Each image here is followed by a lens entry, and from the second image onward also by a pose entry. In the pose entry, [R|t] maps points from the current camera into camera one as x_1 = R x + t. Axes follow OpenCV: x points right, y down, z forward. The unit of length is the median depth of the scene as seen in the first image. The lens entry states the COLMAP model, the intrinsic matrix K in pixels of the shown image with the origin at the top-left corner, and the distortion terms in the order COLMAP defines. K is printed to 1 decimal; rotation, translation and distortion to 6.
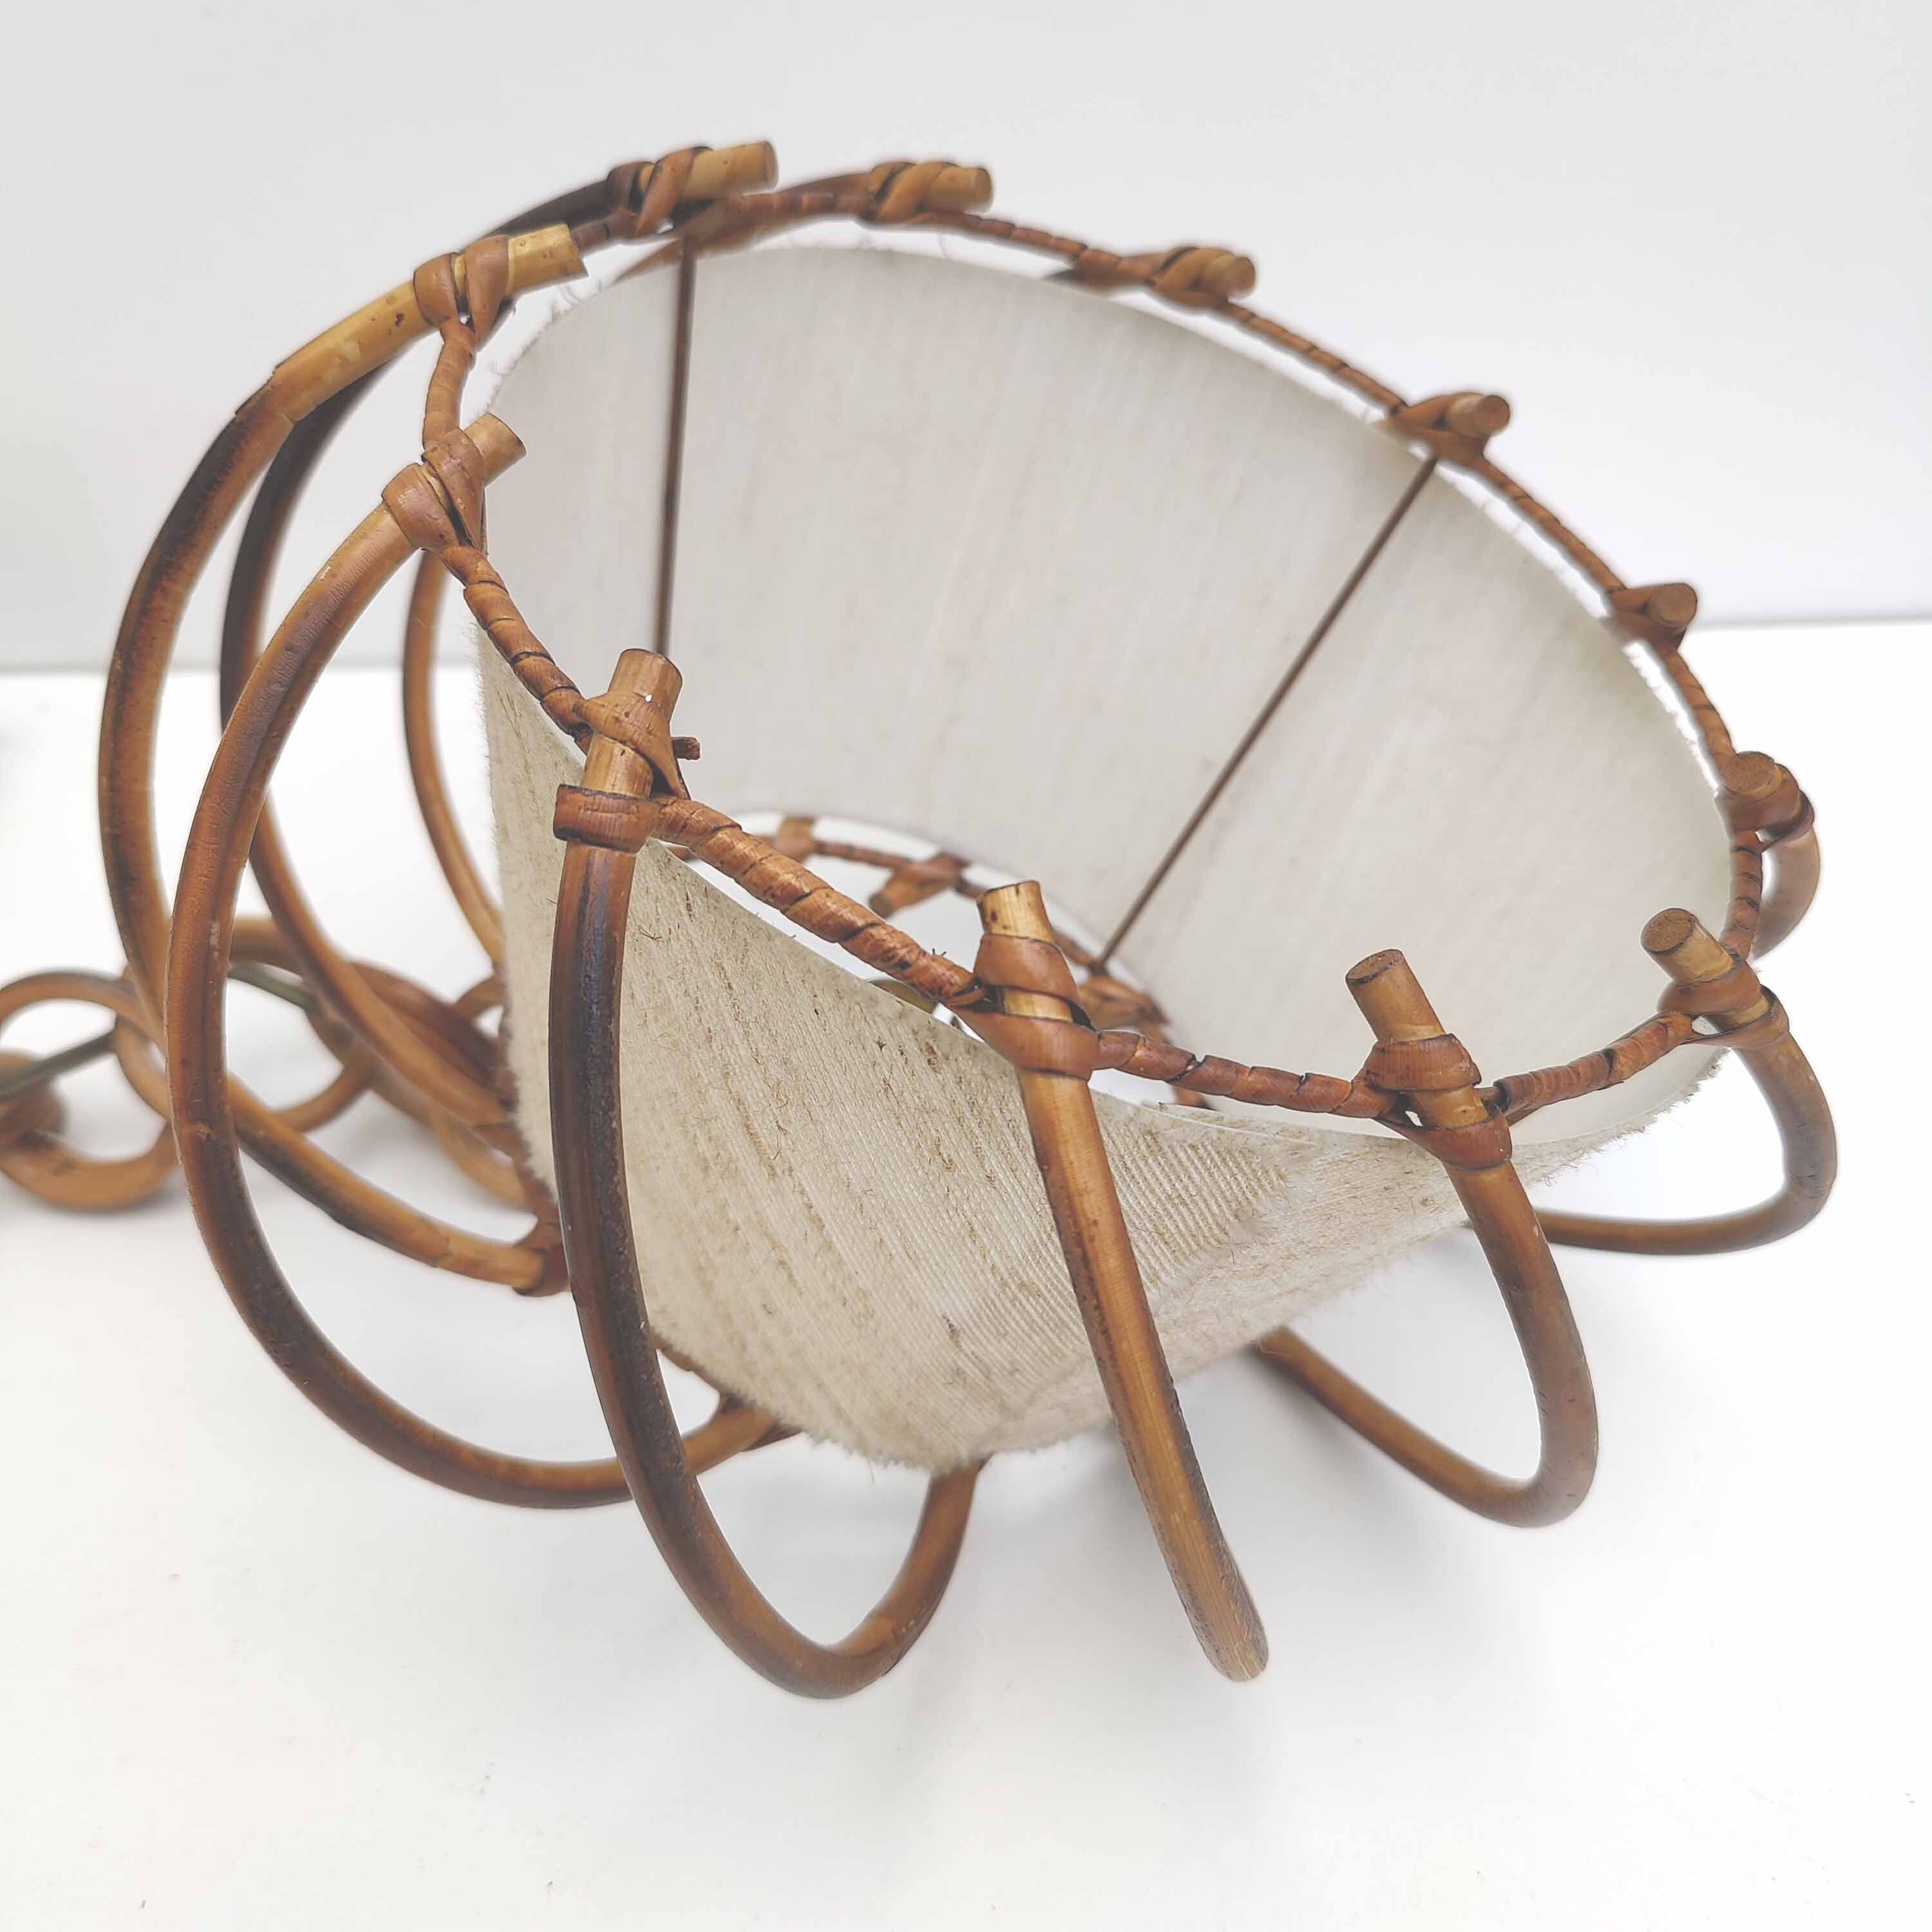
lens RADIAL K [[1971.7, 0, 937.1], [0, 1971.7, 875.4], [0, 0, 1]] dist [0.014209, 0.040338]
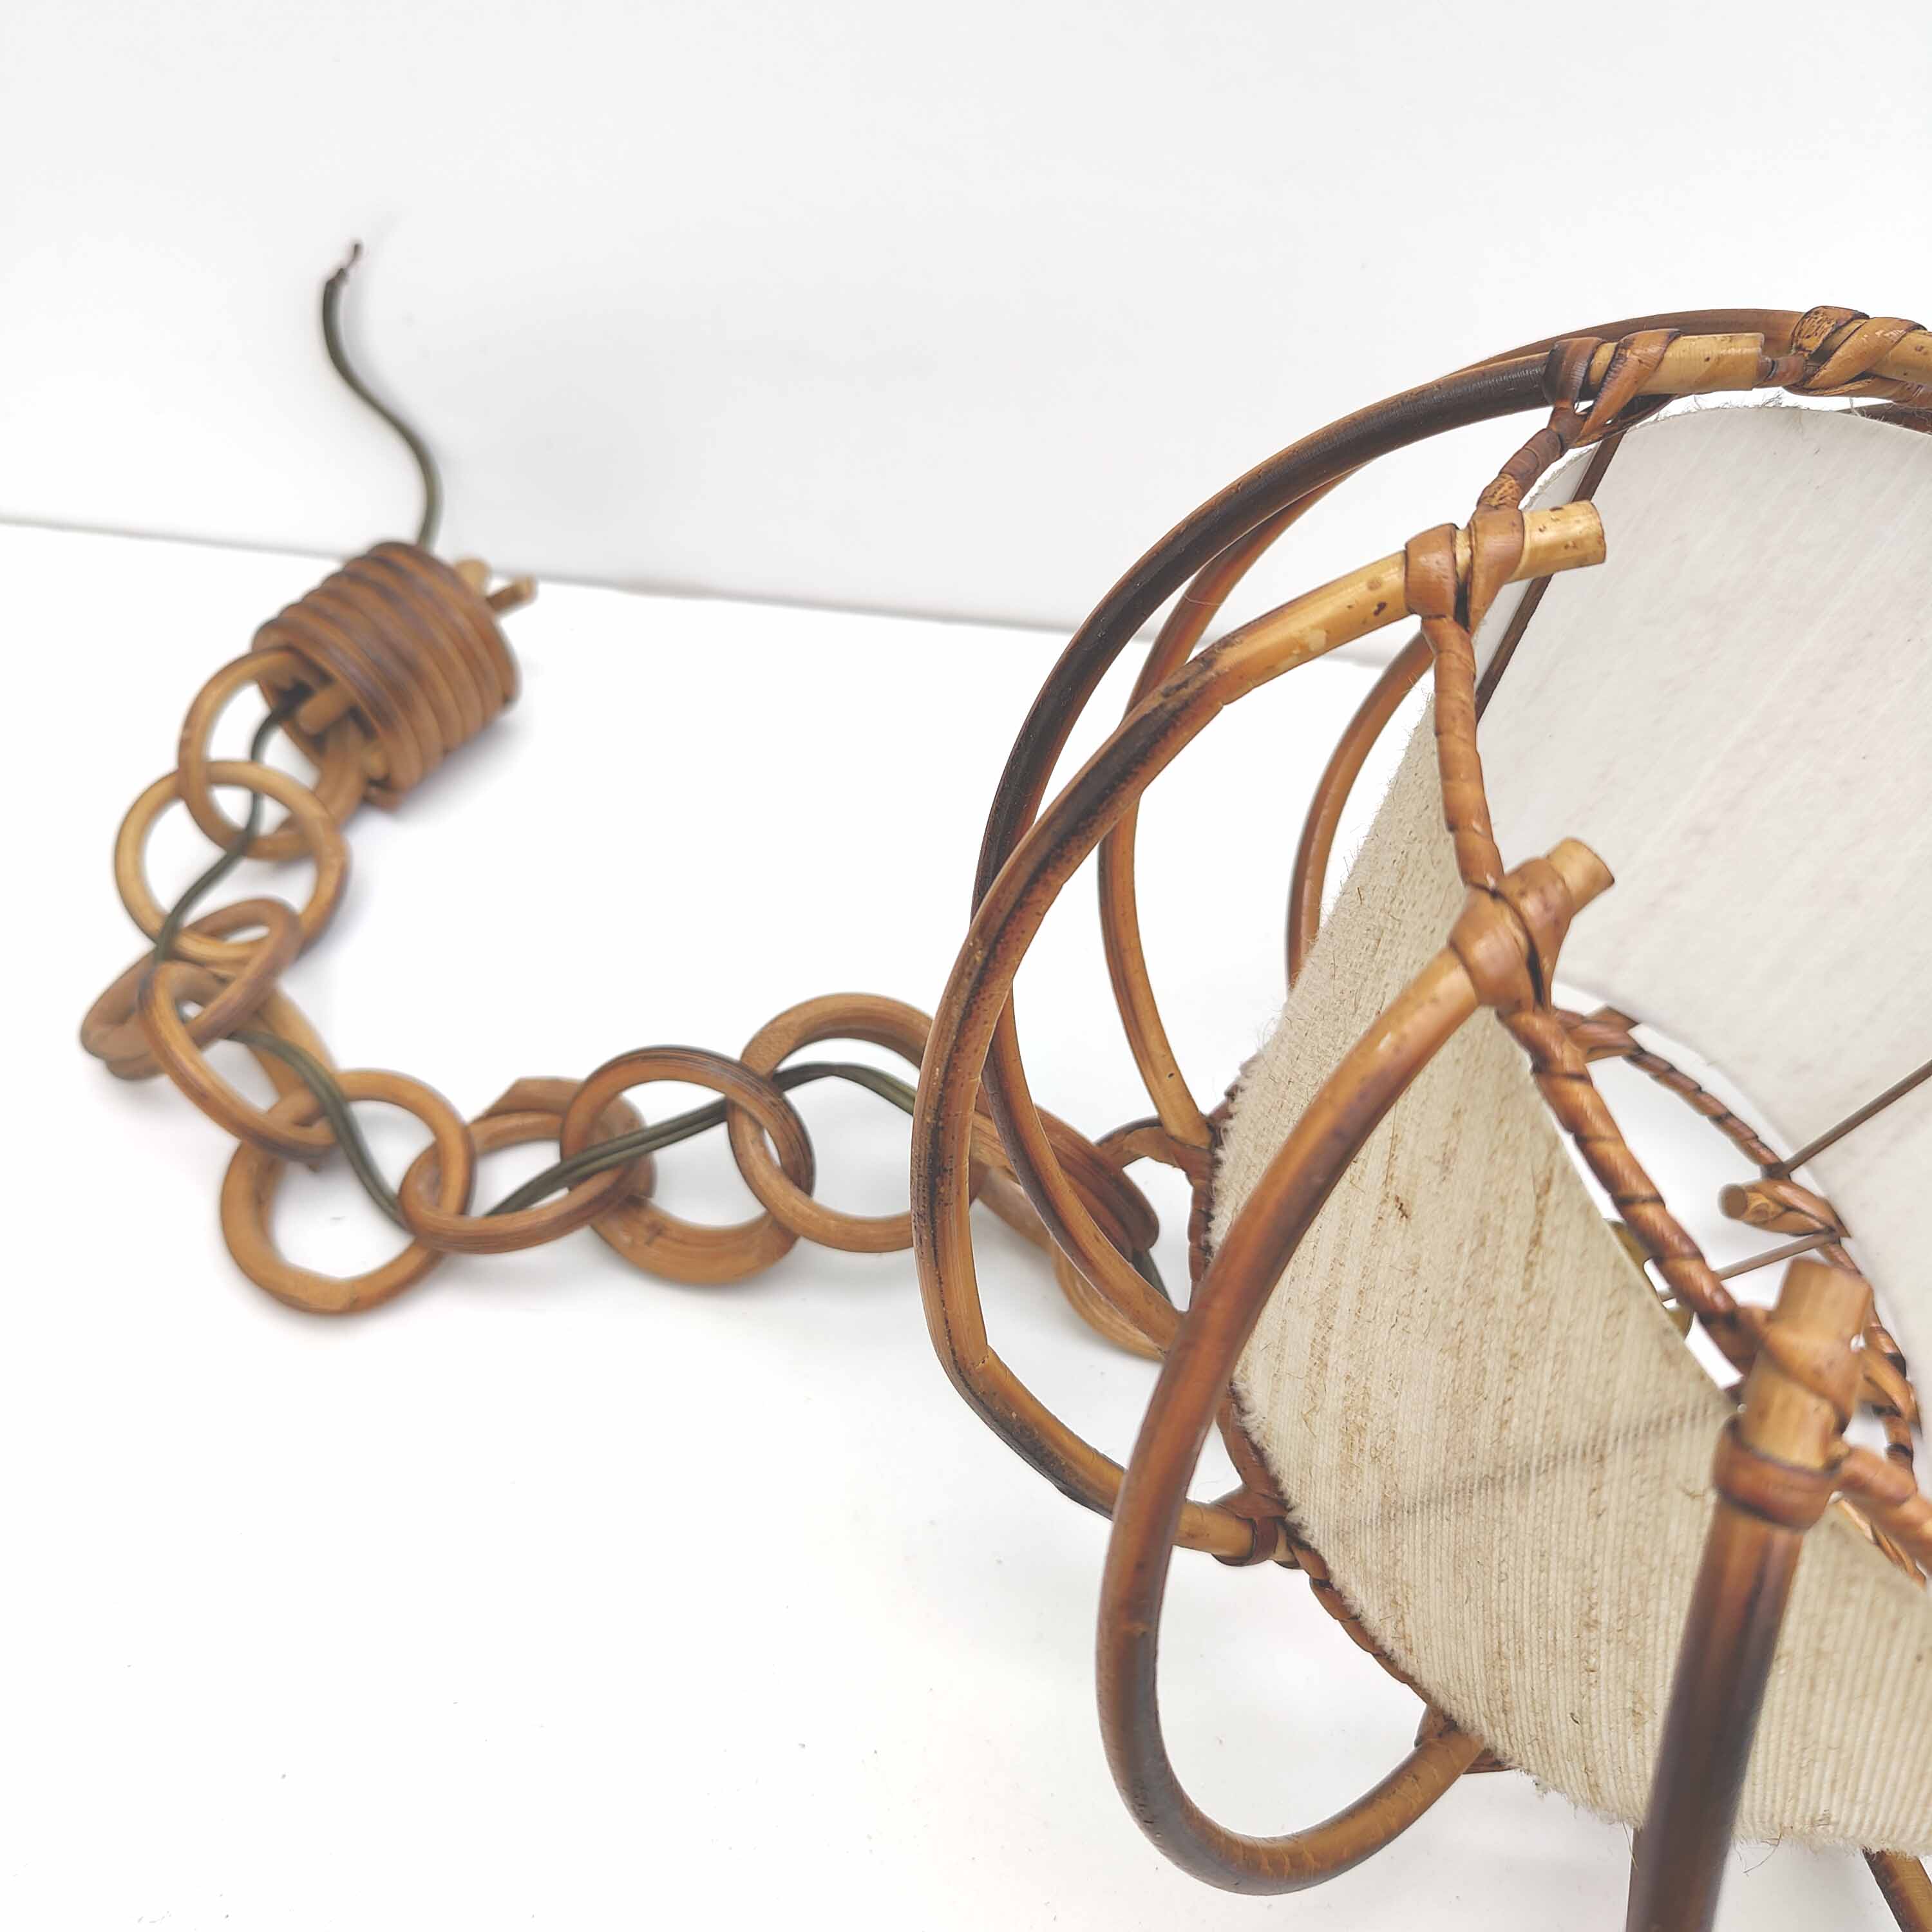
lens RADIAL K [[1971.7, 0, 937.1], [0, 1971.7, 875.4], [0, 0, 1]] dist [0.014209, 0.040338]
pose [[0.988713, 0.134840, -0.065298, -0.331059], [-0.121545, 0.976749, 0.176600, -0.253468], [0.087592, -0.166670, 0.982114, 0.135294]]
